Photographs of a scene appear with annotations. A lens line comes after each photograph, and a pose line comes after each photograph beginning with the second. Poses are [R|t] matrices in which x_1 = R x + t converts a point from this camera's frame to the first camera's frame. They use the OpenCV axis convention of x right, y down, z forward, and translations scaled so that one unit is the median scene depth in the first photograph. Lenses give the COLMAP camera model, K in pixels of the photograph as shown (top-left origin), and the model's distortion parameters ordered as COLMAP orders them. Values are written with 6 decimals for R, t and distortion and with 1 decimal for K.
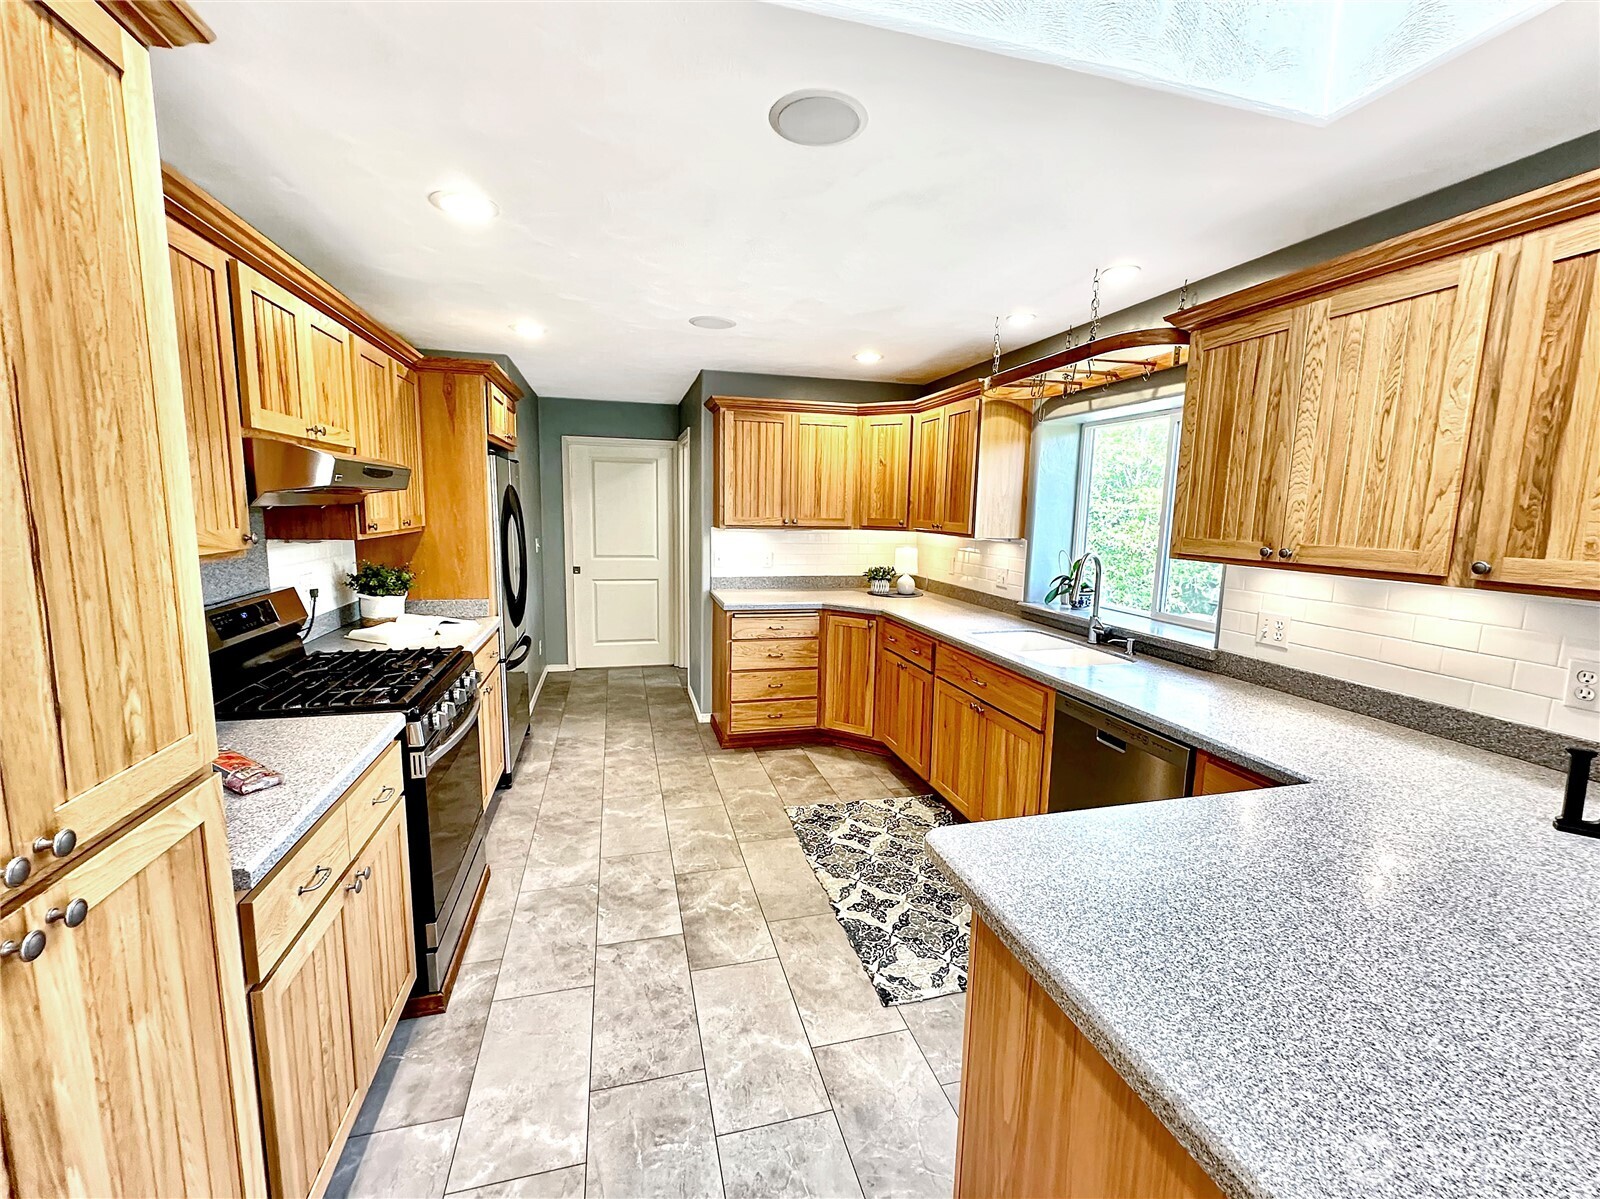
lens RADIAL K [[638.9, 0, 805.2], [0, 638.9, 594.2], [0, 0, 1]] dist [-0.001094, 0.000420]
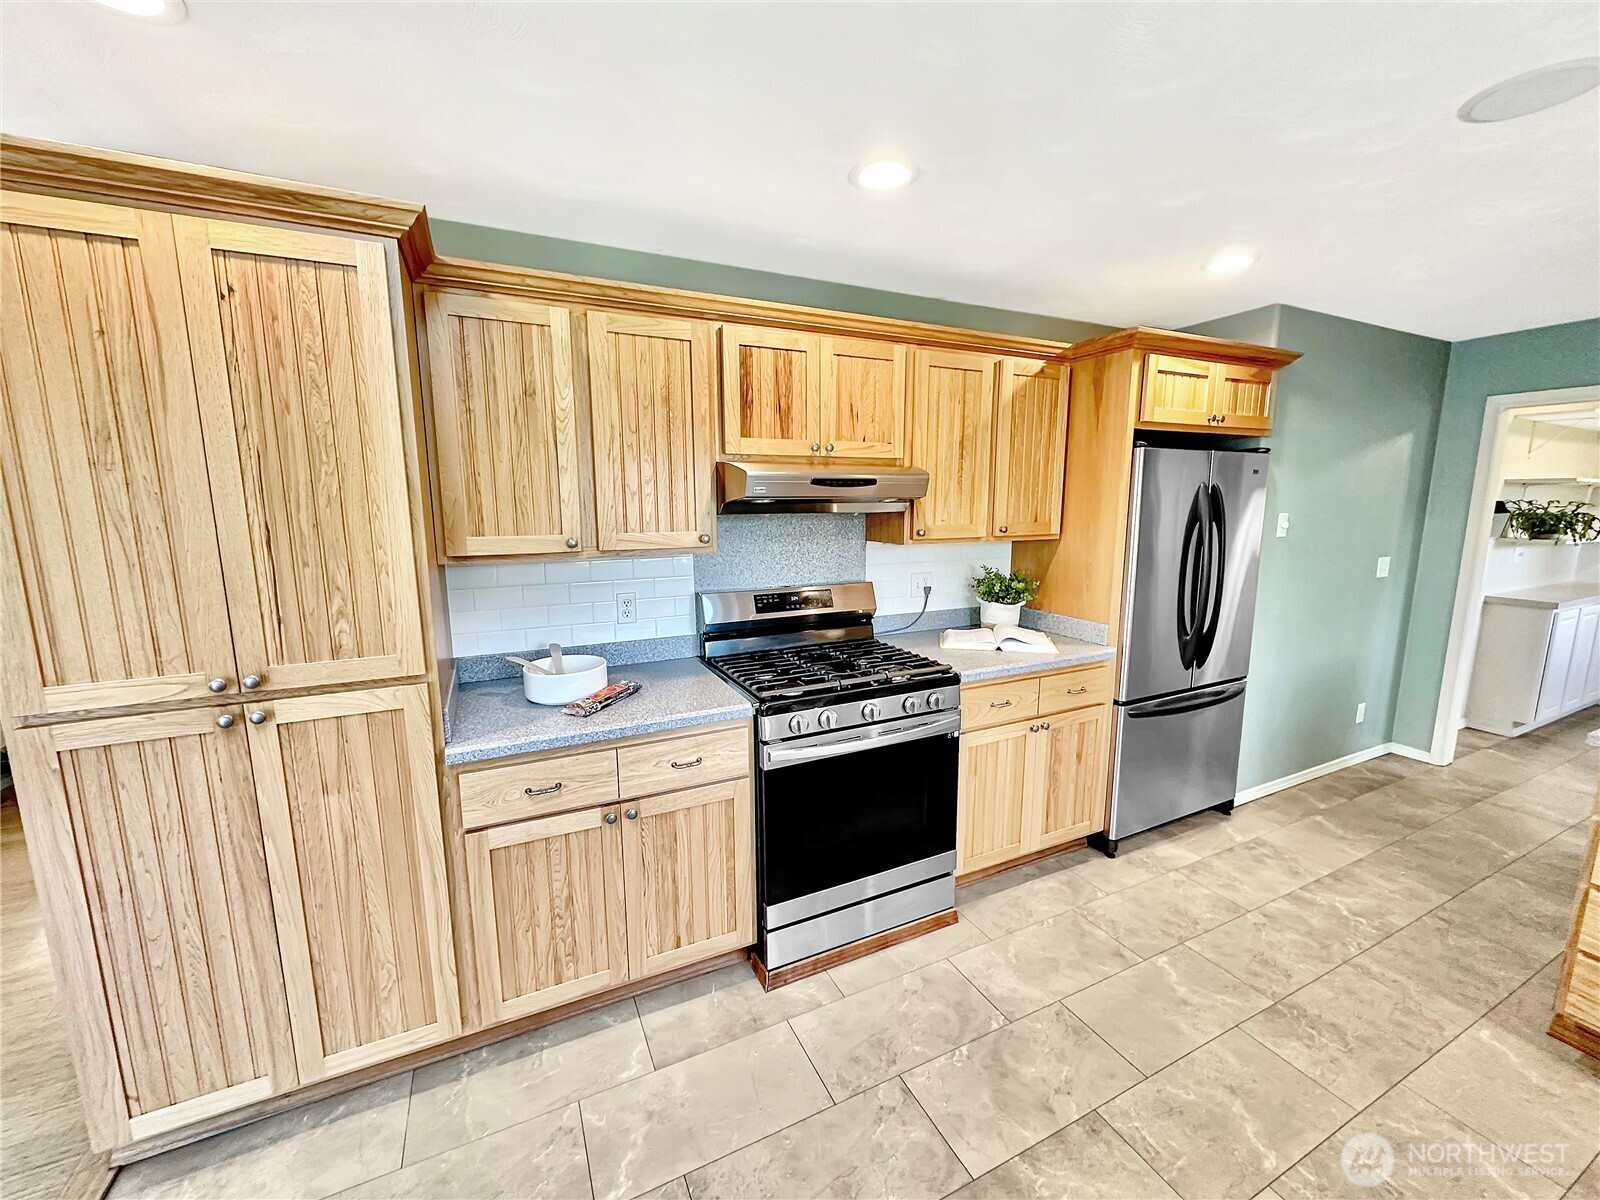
lens RADIAL K [[638.9, 0, 806.0], [0, 638.9, 602.6], [0, 0, 1]] dist [-0.001094, 0.000420]
pose [[0.189583, 0.133389, -0.972762, 0.237864], [-0.126248, 0.985817, 0.110574, -0.065391], [0.973714, 0.101847, 0.203734, 0.474857]]
